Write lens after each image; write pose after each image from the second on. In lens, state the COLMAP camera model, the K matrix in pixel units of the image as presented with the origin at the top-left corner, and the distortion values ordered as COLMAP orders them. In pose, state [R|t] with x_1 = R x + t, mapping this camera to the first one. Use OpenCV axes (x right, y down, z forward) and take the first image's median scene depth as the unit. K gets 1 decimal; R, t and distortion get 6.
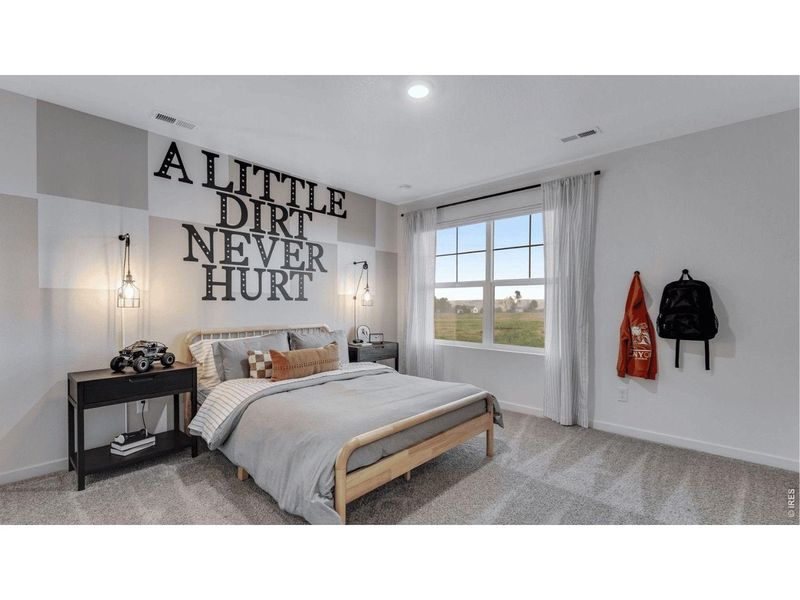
lens RADIAL K [[349.7, 0, 399.4], [0, 349.7, 308.9], [0, 0, 1]] dist [0.000649, -0.000050]
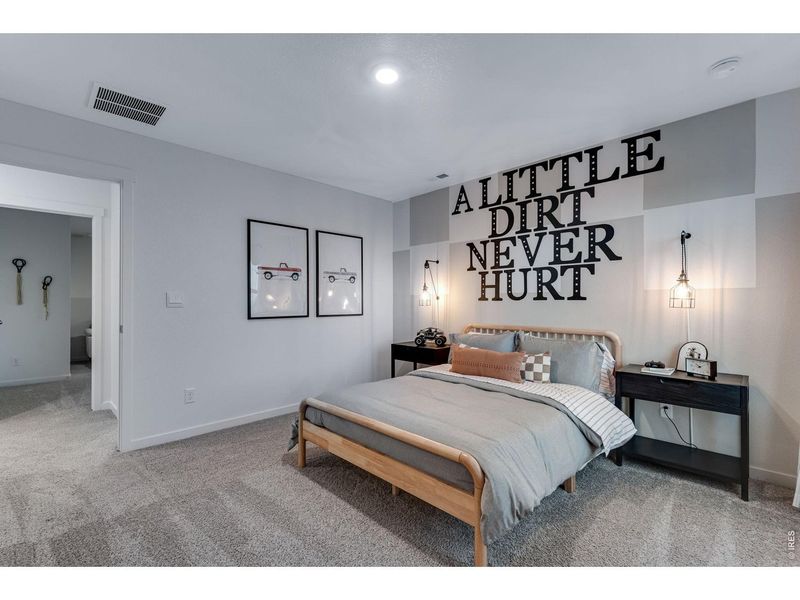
lens RADIAL K [[359.3, 0, 398.5], [0, 359.3, 300.5], [0, 0, 1]] dist [0.000869, -0.000118]
pose [[-0.047293, -0.008772, -0.998843, 0.632736], [-0.016412, 0.999833, -0.008004, -0.009659], [0.998746, 0.016014, -0.047429, 0.681195]]
